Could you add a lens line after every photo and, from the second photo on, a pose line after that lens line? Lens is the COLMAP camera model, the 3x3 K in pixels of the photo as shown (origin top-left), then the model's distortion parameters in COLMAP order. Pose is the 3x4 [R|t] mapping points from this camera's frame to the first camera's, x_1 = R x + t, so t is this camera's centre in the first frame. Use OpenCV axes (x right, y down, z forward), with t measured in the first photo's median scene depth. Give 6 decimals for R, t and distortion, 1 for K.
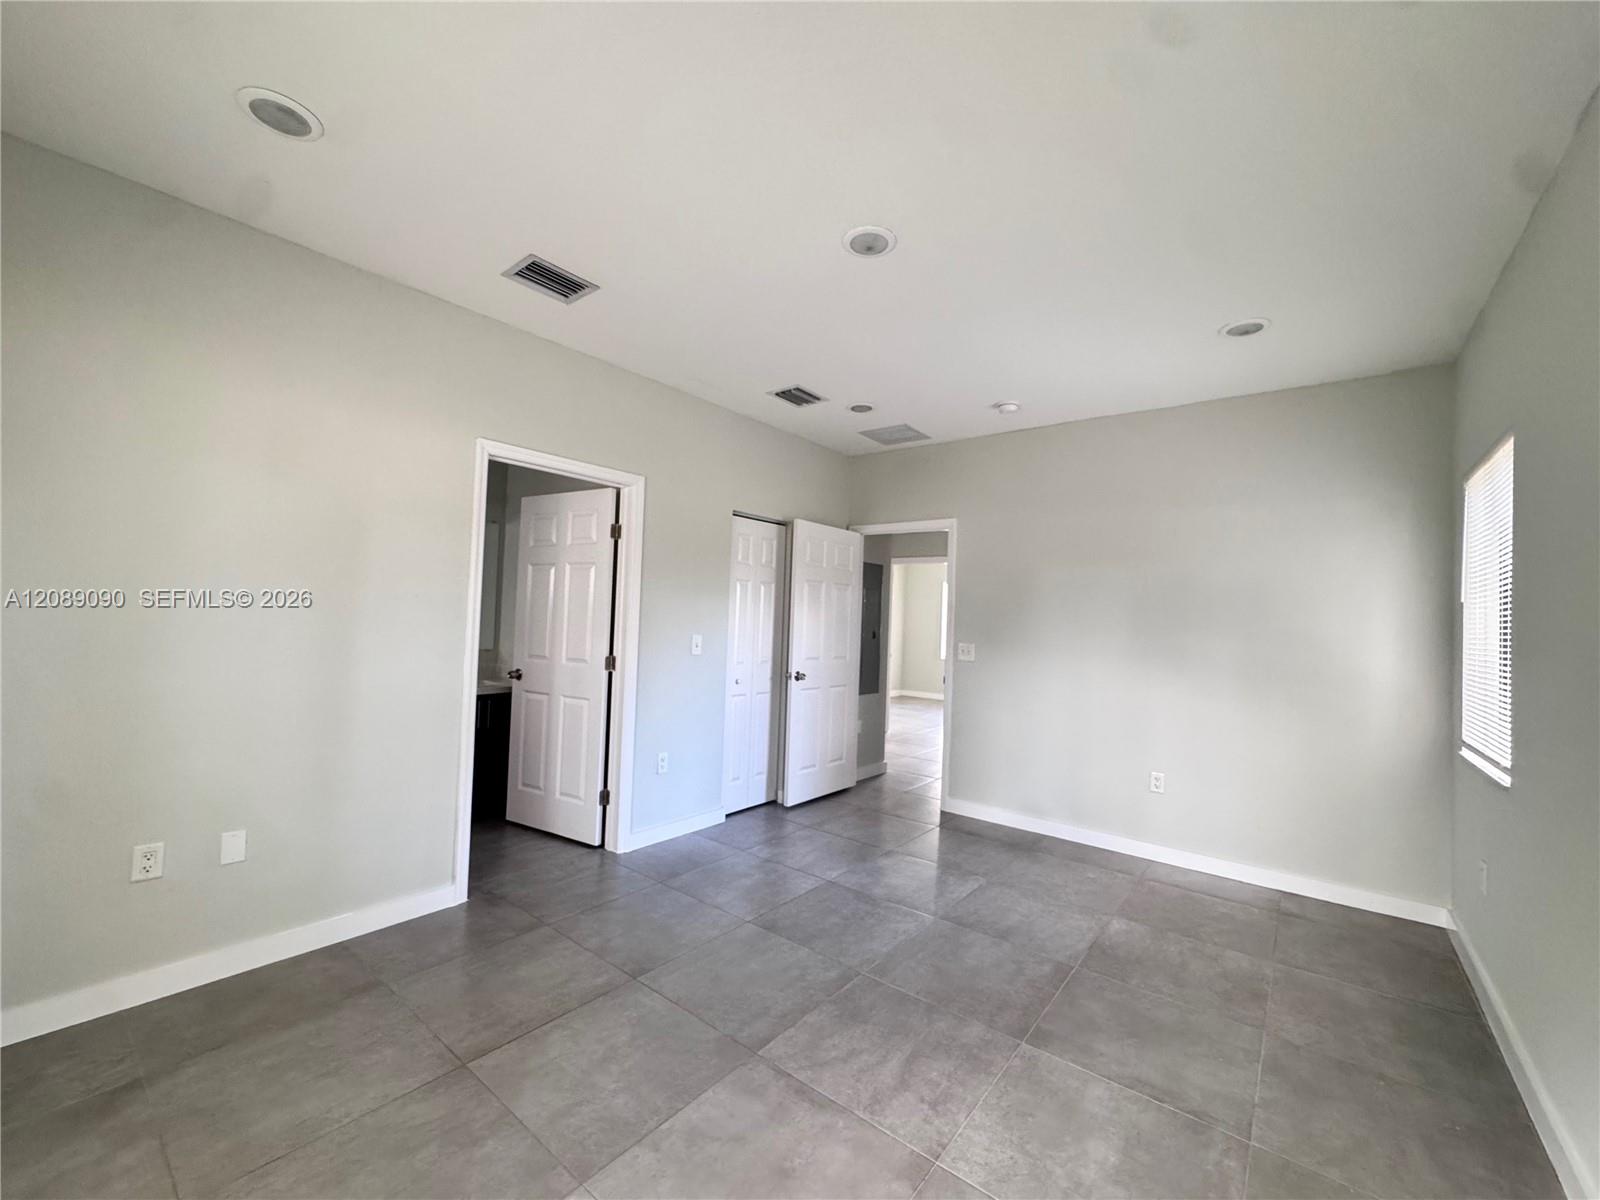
lens RADIAL K [[641.8, 0, 802.2], [0, 641.8, 605.0], [0, 0, 1]] dist [-0.004347, 0.000348]
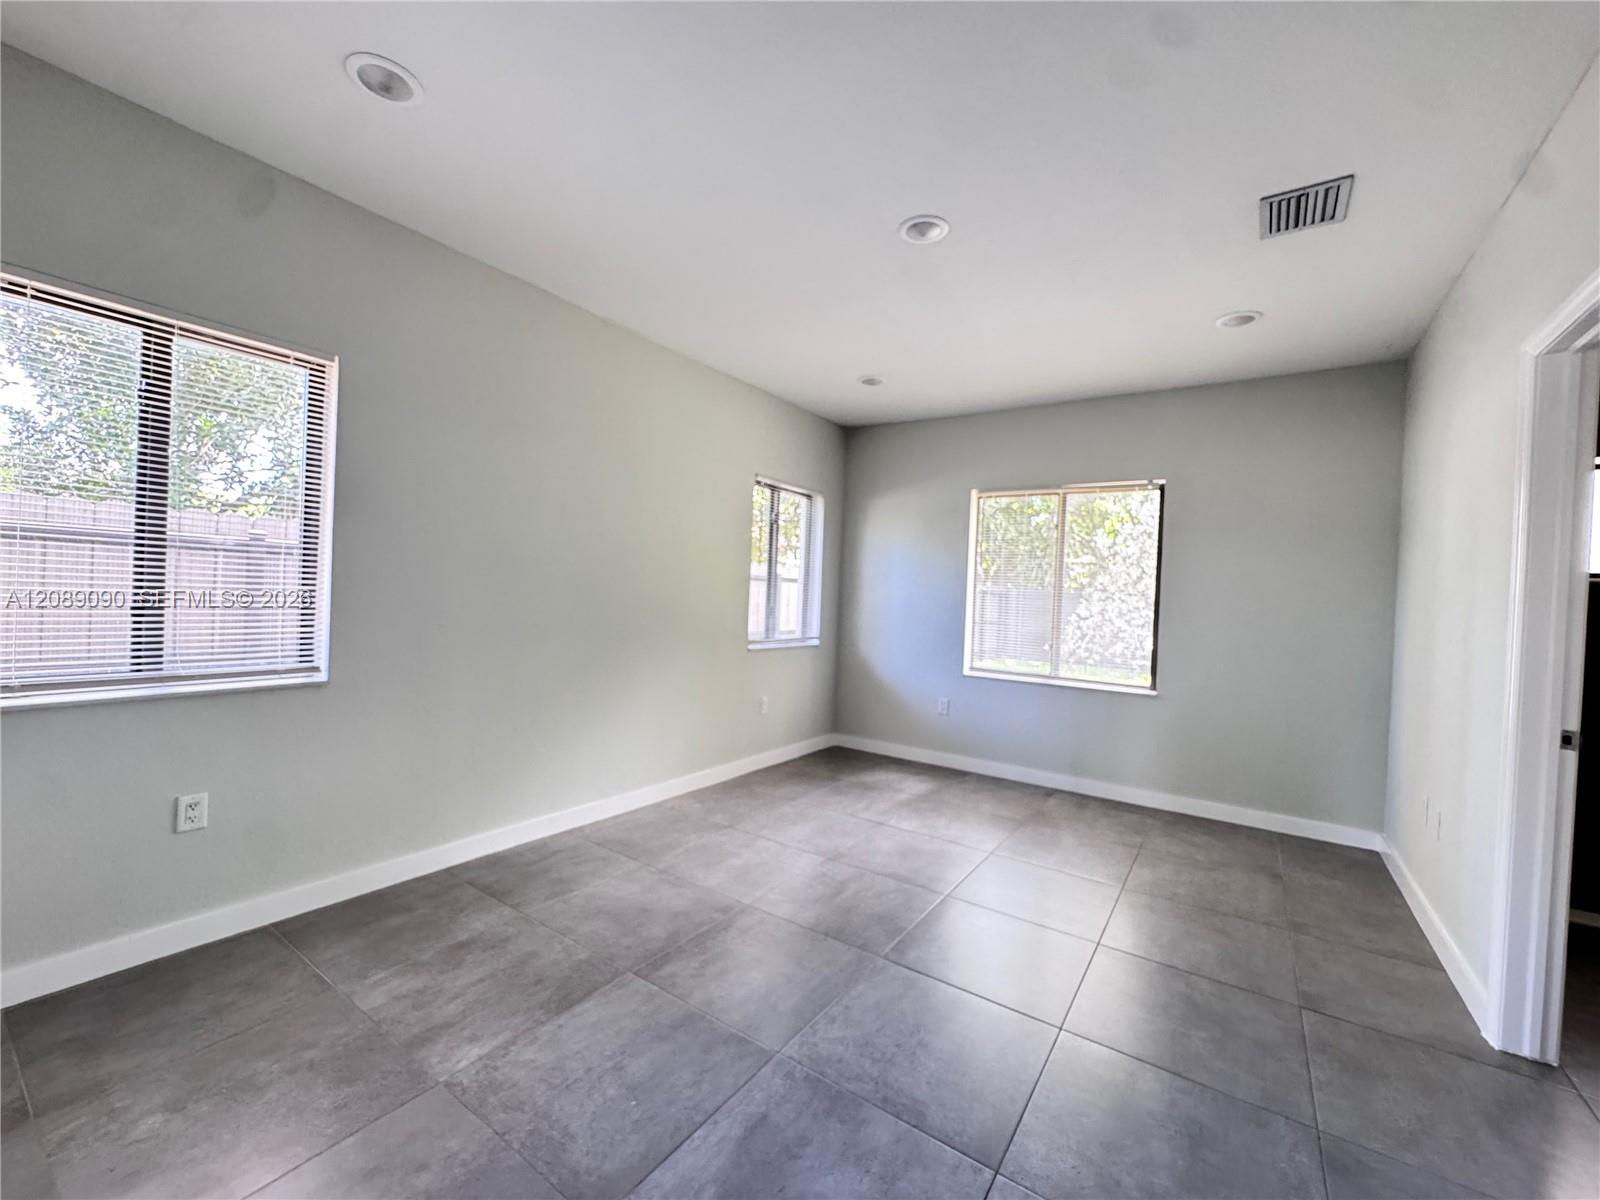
lens RADIAL K [[641.8, 0, 805.3], [0, 641.8, 605.0], [0, 0, 1]] dist [-0.004347, 0.000348]
pose [[-0.994090, -0.077519, -0.075997, 0.319256], [-0.076952, 0.996981, -0.010368, 0.087436], [0.076571, -0.004459, -0.997054, 1.949085]]
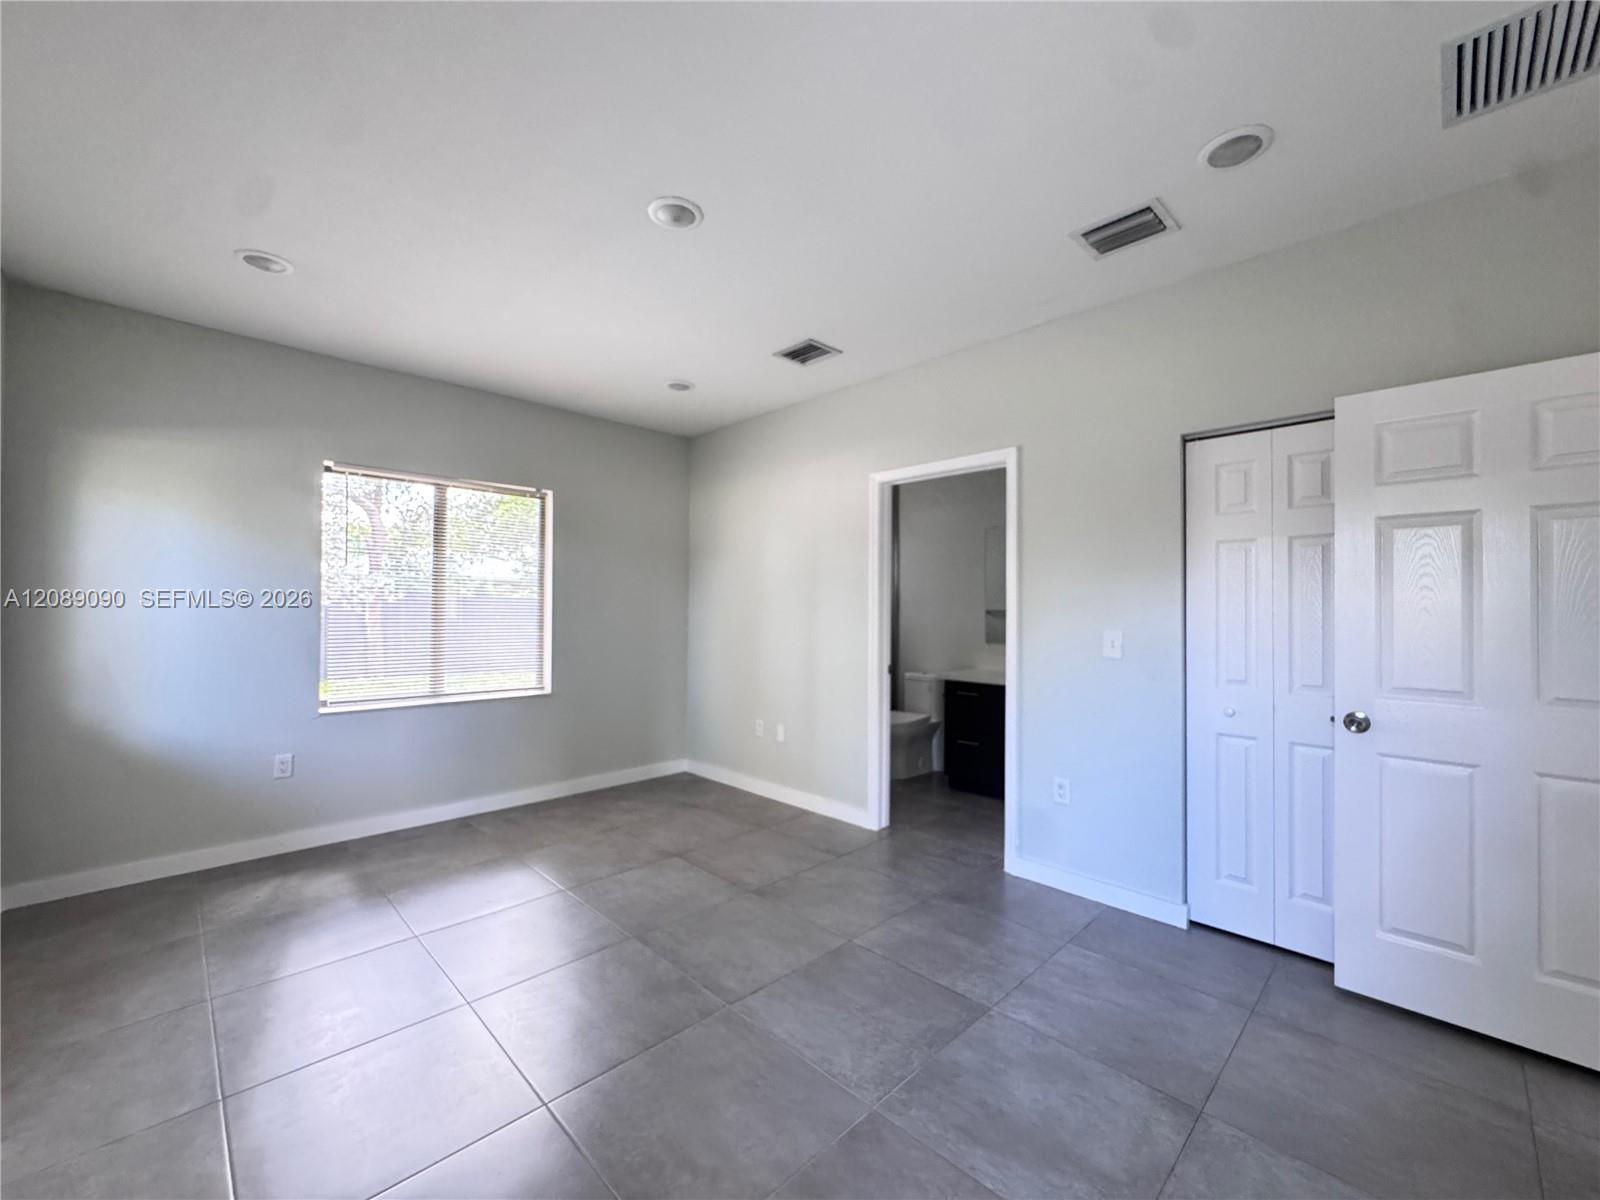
lens RADIAL K [[641.8, 0, 796.8], [0, 641.8, 606.7], [0, 0, 1]] dist [-0.004347, 0.000348]
pose [[-0.119595, -0.040168, -0.992010, 0.978467], [0.011093, 0.999065, -0.041791, 0.076150], [0.992761, -0.016002, -0.119038, 1.223536]]
